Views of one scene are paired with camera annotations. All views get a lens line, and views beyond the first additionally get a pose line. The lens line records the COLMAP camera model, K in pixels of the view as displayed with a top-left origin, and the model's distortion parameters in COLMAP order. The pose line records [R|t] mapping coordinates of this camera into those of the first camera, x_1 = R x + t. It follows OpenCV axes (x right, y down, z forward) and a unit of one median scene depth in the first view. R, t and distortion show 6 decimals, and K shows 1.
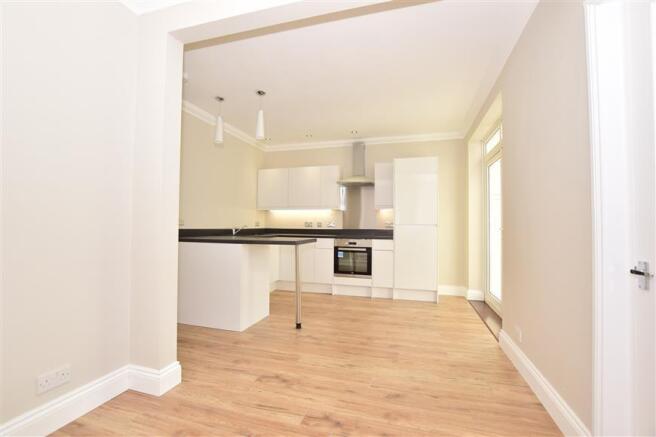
lens RADIAL K [[298.4, 0, 326.5], [0, 298.4, 221.2], [0, 0, 1]] dist [-0.004782, -0.001157]
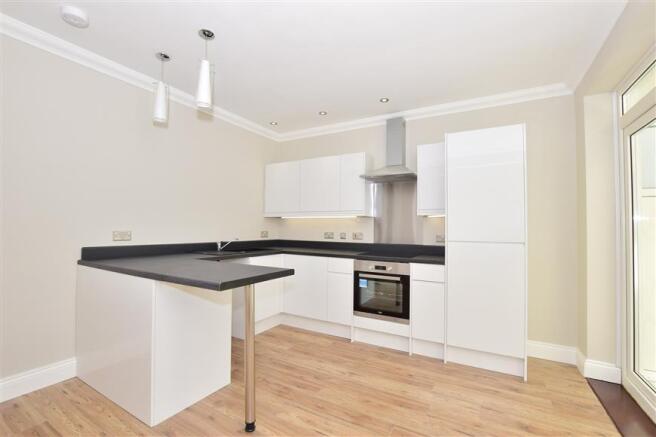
lens RADIAL K [[298.4, 0, 327.0], [0, 298.4, 218.3], [0, 0, 1]] dist [-0.004782, -0.001157]
pose [[0.973978, -0.000135, -0.226641, 0.120813], [-0.003001, 0.999904, -0.013491, -0.025641], [0.226621, 0.013820, 0.973885, 0.326077]]
